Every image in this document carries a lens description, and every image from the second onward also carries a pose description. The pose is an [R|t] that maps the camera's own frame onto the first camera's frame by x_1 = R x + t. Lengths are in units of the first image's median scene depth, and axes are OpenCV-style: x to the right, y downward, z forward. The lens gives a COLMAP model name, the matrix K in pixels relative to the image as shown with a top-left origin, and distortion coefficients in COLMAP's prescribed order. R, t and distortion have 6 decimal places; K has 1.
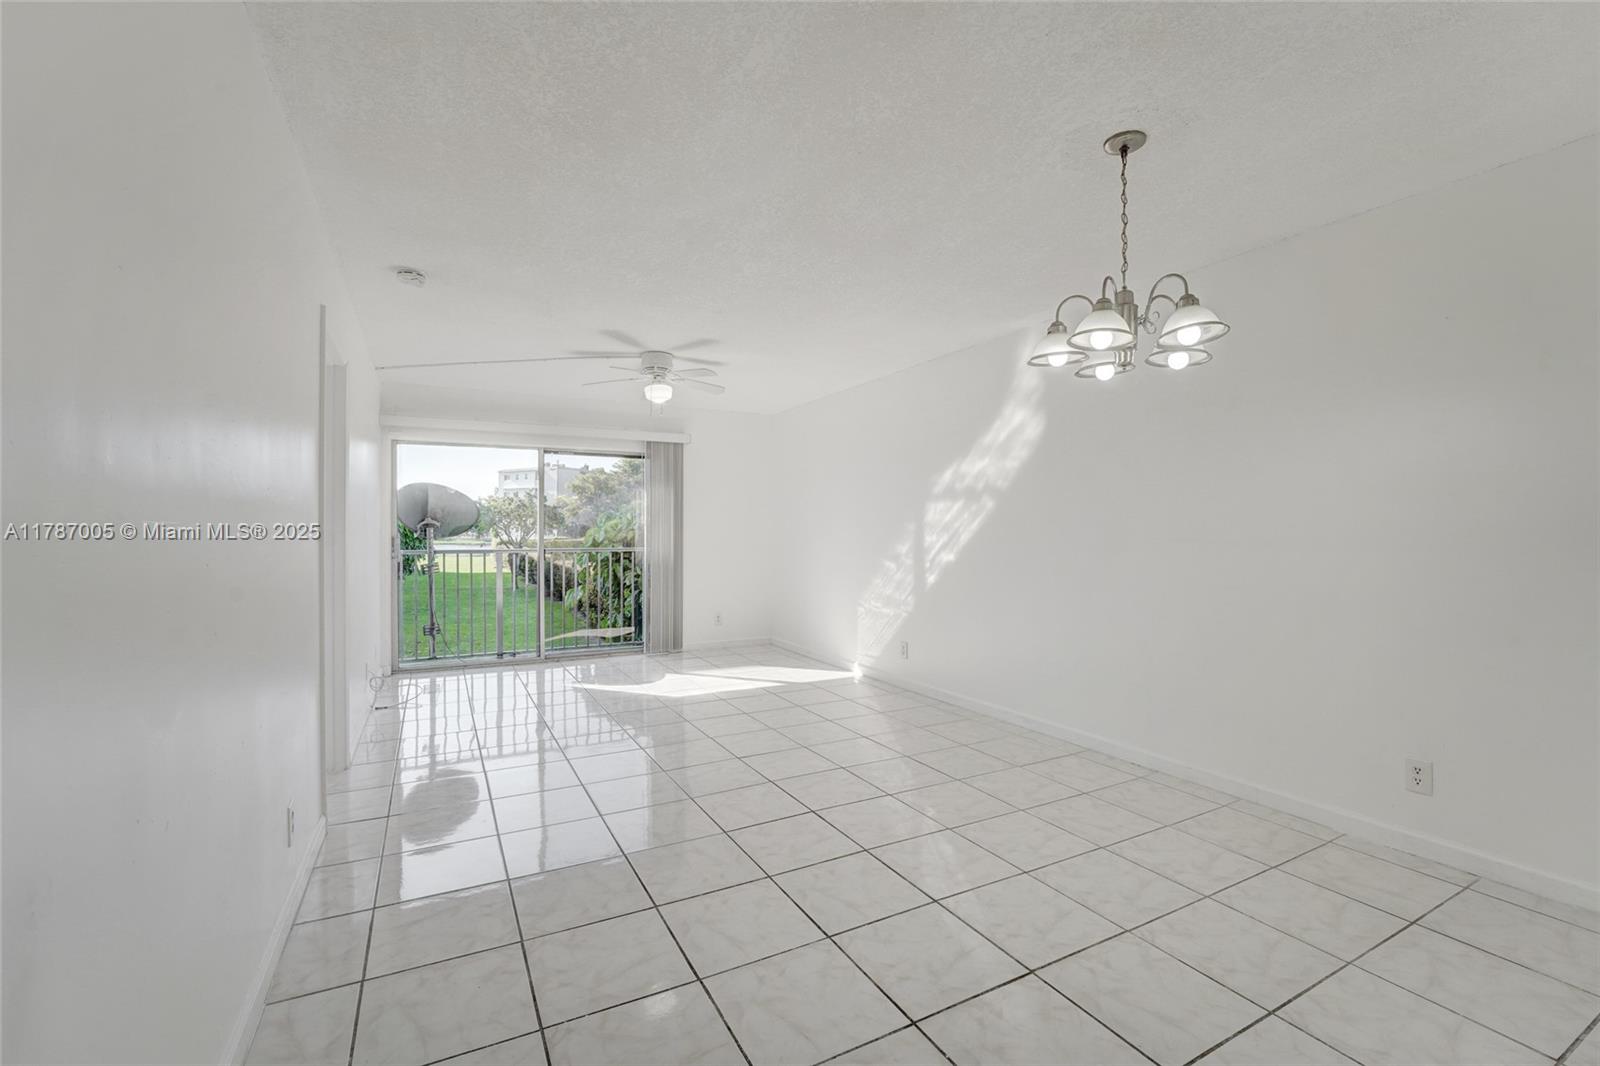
lens RADIAL K [[687.2, 0, 792.7], [0, 687.2, 533.8], [0, 0, 1]] dist [-0.023699, 0.000628]
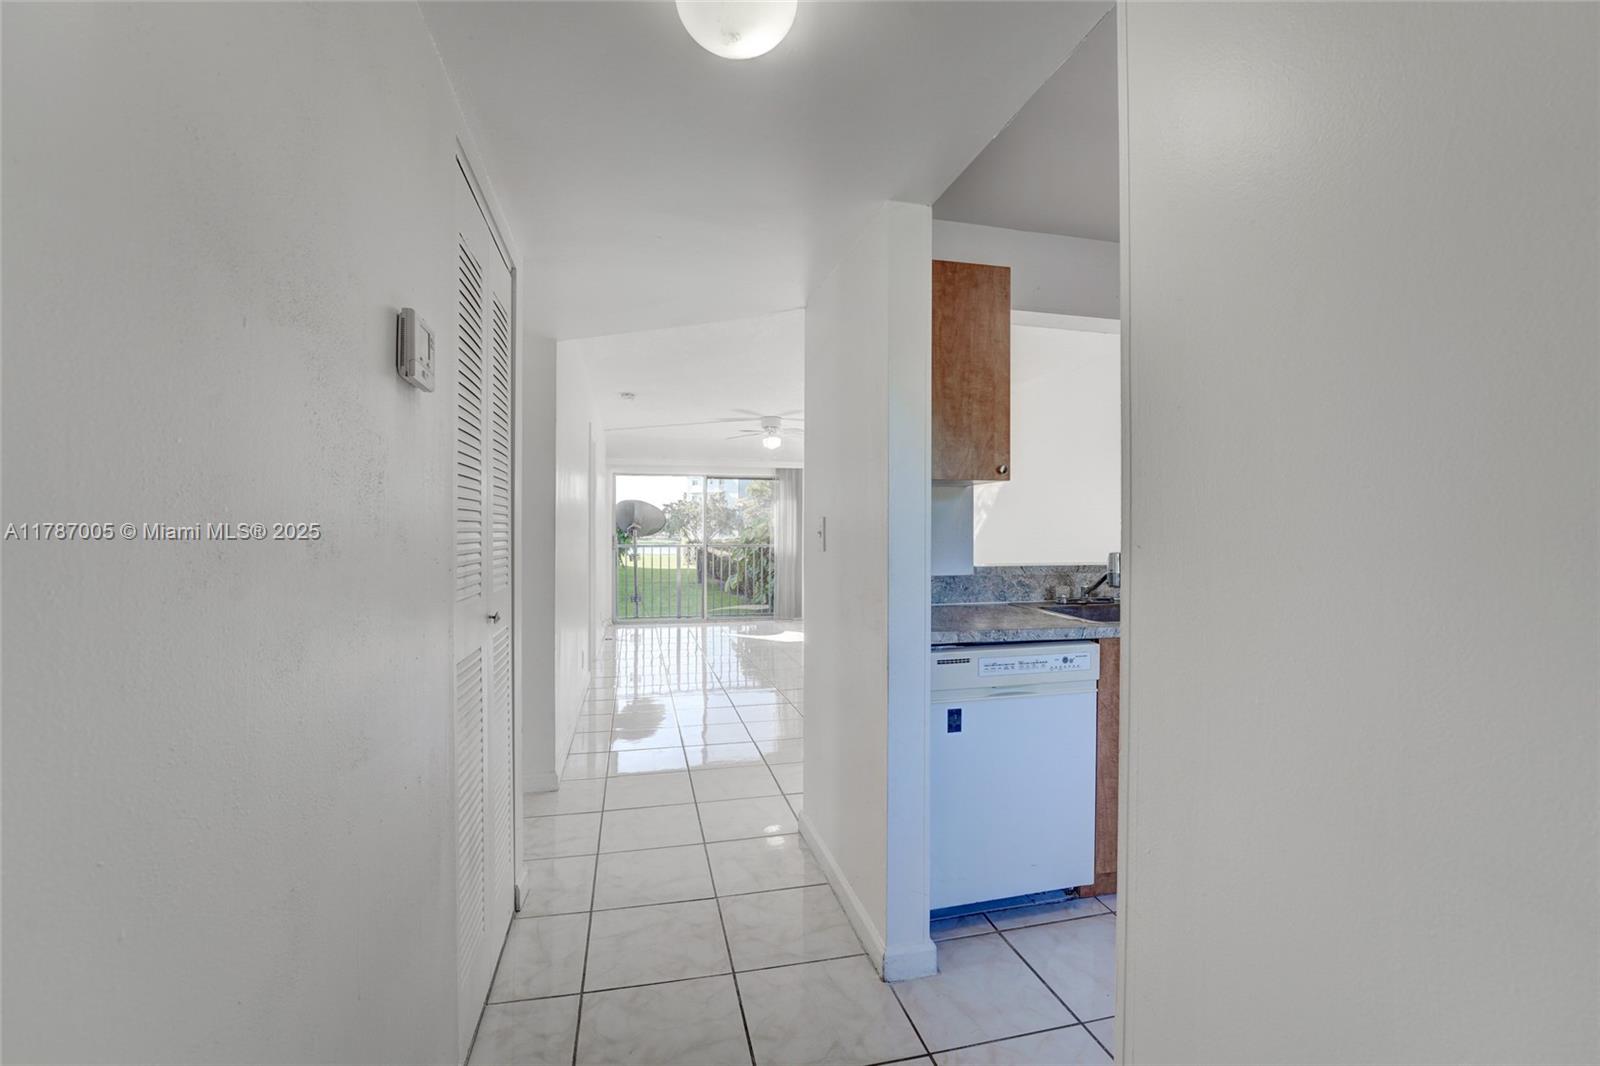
lens RADIAL K [[679.5, 0, 798.6], [0, 679.5, 534.5], [0, 0, 1]] dist [-0.020369, 0.000343]
pose [[0.970113, 0.002488, -0.242643, 0.172192], [-0.002458, 0.999997, 0.000429, 0.000943], [0.242643, 0.000181, 0.970116, -0.345808]]
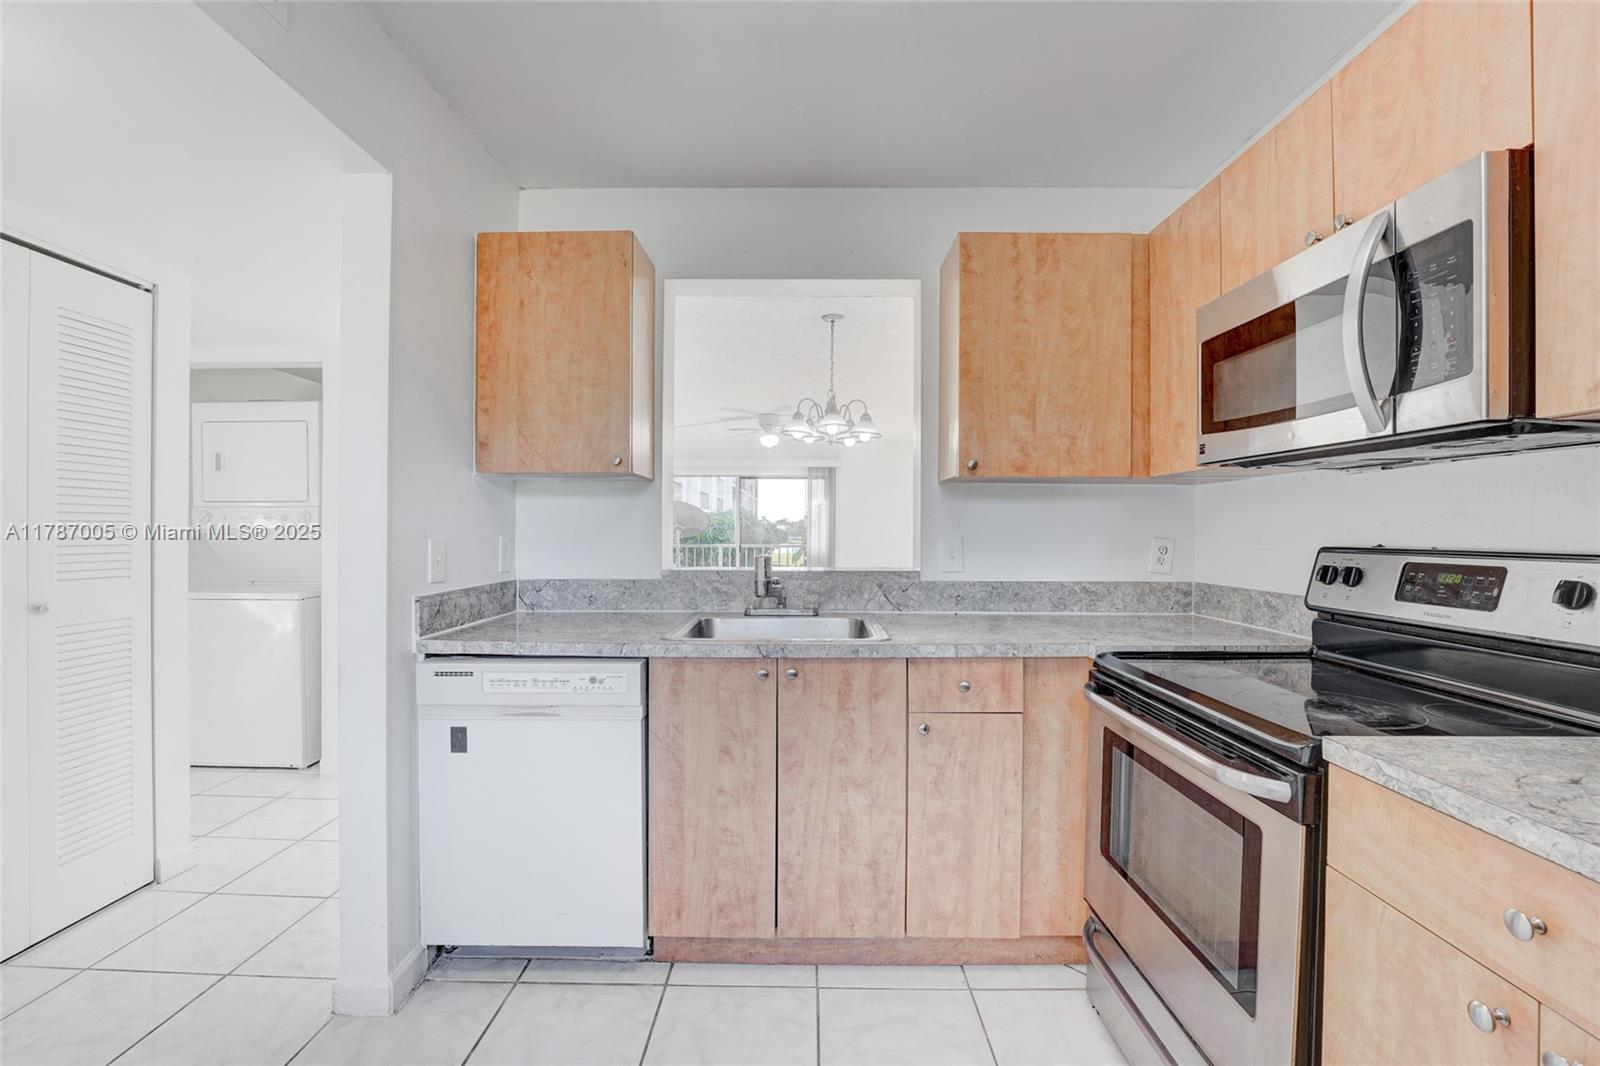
lens RADIAL K [[679.5, 0, 798.6], [0, 679.5, 534.5], [0, 0, 1]] dist [-0.020369, 0.000343]
pose [[0.876761, 0.004758, -0.480903, 0.420934], [-0.005155, 0.999987, 0.000496, 0.000484], [0.480899, 0.002044, 0.876774, -0.206056]]
